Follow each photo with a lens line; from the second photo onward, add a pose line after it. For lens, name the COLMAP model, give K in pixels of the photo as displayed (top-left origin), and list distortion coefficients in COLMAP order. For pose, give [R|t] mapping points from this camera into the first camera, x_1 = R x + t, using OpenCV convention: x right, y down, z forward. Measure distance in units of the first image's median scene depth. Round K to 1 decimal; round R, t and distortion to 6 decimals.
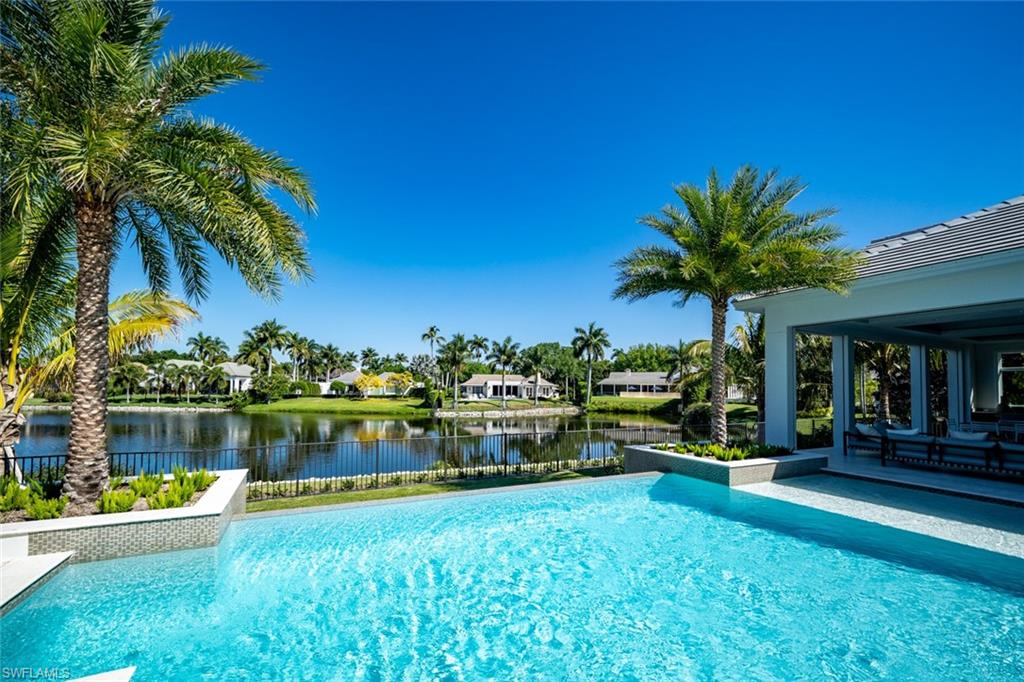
lens RADIAL K [[414.7, 0, 495.6], [0, 414.7, 375.8], [0, 0, 1]] dist [-0.002531, -0.000462]
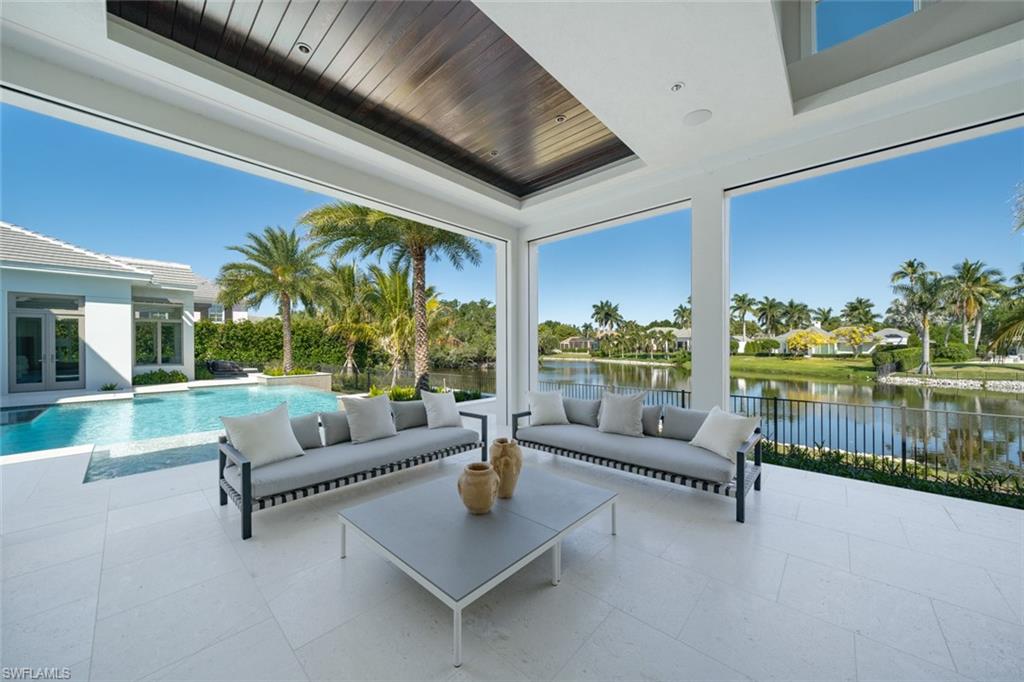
lens RADIAL K [[358.5, 0, 505.1], [0, 358.5, 345.2], [0, 0, 1]] dist [-0.005101, 0.000195]
pose [[0.370442, -0.015633, -0.928724, 0.167698], [0.033951, 0.999418, -0.003281, 0.008164], [0.928235, -0.030316, 0.370757, 0.109053]]
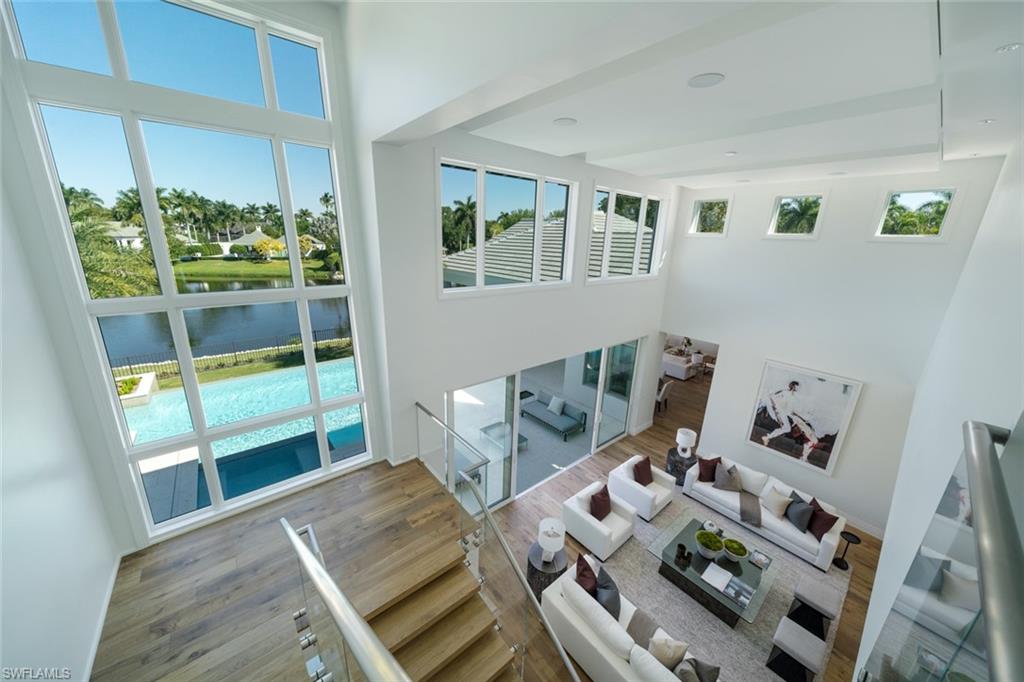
lens RADIAL K [[358.5, 0, 505.1], [0, 358.5, 345.2], [0, 0, 1]] dist [-0.005101, 0.000195]
pose [[0.972110, -0.054774, 0.228041, 0.073863], [-0.021469, 0.947479, 0.319098, -0.050947], [-0.233543, -0.315094, 0.919877, -0.107668]]
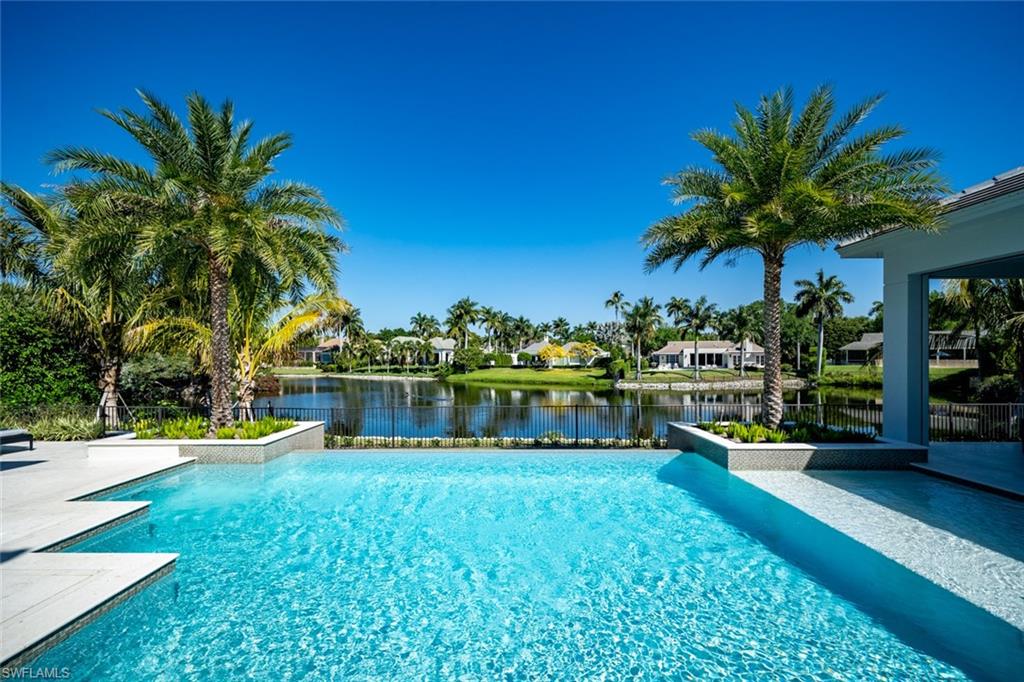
lens RADIAL K [[436.9, 0, 499.5], [0, 436.9, 356.0], [0, 0, 1]] dist [-0.001764, -0.000092]
pose [[0.895167, -0.014676, -0.445490, 0.050903], [0.026380, 0.999450, 0.020083, -0.000993], [0.444951, -0.029729, 0.895062, -0.005024]]
